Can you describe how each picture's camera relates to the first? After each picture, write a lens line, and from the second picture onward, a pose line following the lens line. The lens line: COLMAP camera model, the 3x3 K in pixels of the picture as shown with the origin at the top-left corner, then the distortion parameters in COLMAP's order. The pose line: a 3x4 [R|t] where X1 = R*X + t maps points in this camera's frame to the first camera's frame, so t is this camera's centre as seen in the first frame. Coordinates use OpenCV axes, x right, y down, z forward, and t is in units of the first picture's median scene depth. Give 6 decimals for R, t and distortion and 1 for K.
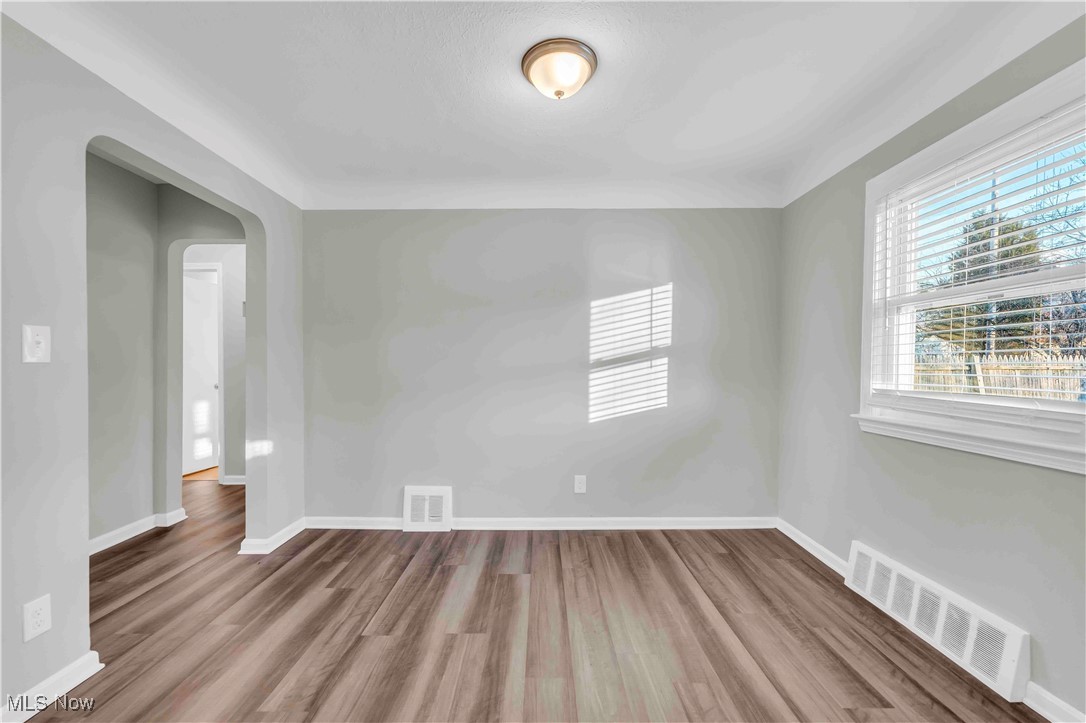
lens RADIAL K [[437.4, 0, 541.4], [0, 437.4, 369.3], [0, 0, 1]] dist [0.002374, 0.000445]
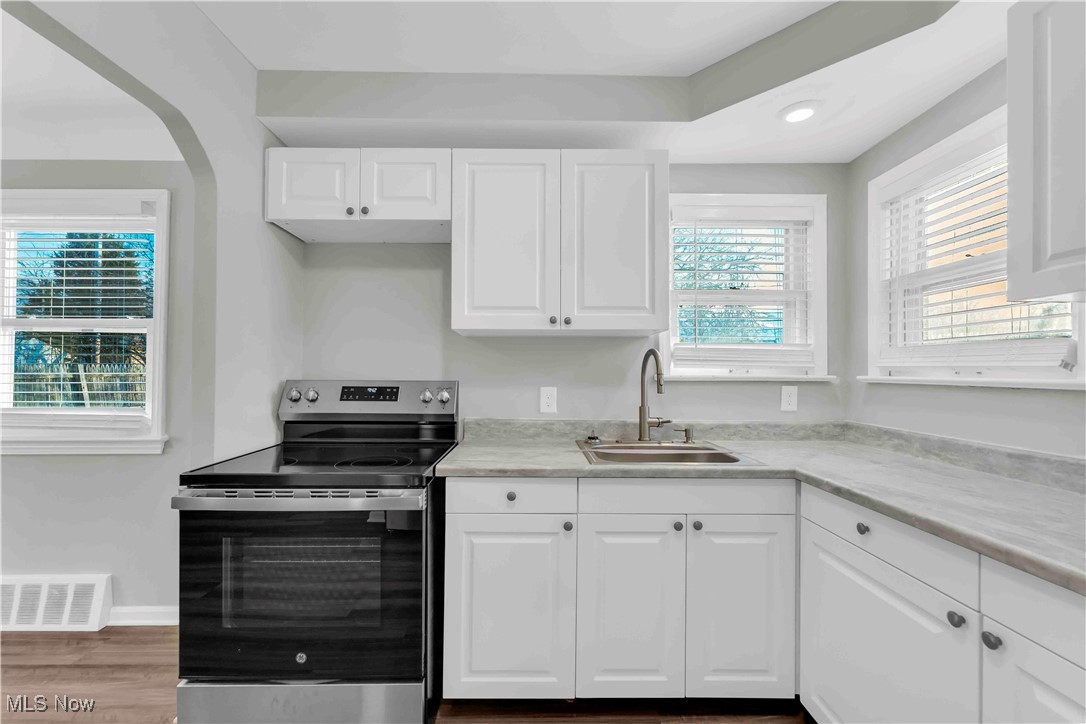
lens RADIAL K [[437.3, 0, 538.3], [0, 437.3, 369.1], [0, 0, 1]] dist [-0.000655, -0.000998]
pose [[-0.016325, 0.001154, 0.999866, -0.186977], [0.006931, 0.999975, -0.001041, -0.028265], [-0.999843, 0.006913, -0.016333, -0.210698]]
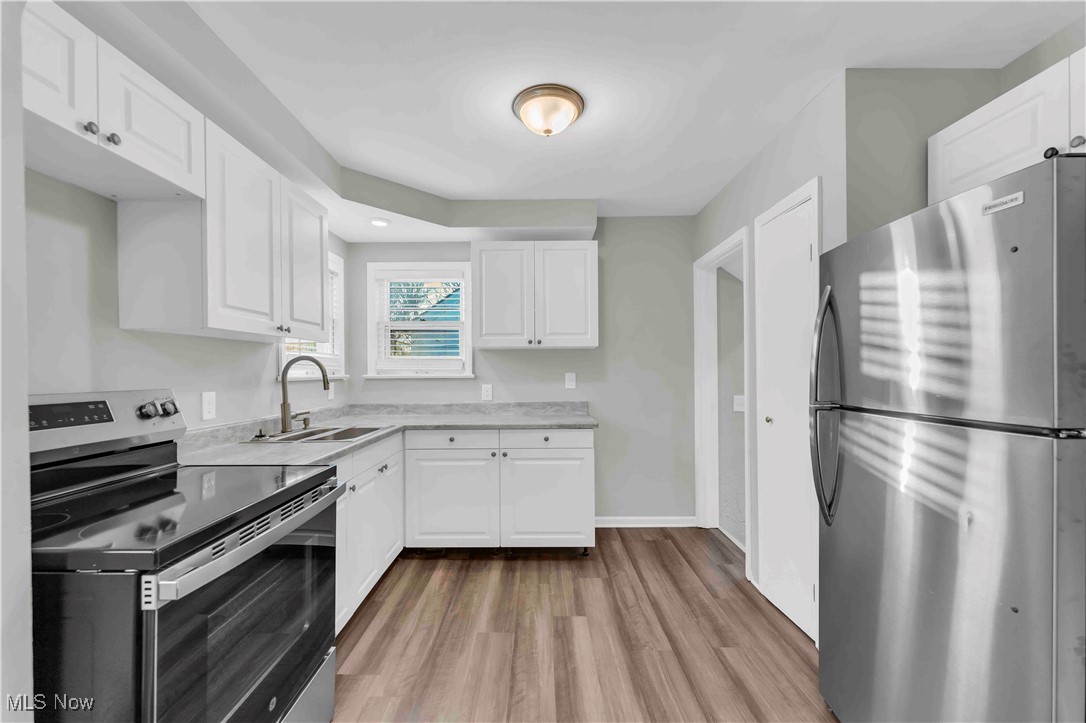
lens RADIAL K [[437.3, 0, 538.3], [0, 437.3, 368.6], [0, 0, 1]] dist [-0.000655, -0.000998]
pose [[-0.999966, 0.003910, -0.007264, 0.070362], [0.003856, 0.999965, 0.007444, -0.039764], [0.007293, 0.007416, -0.999946, 0.543285]]
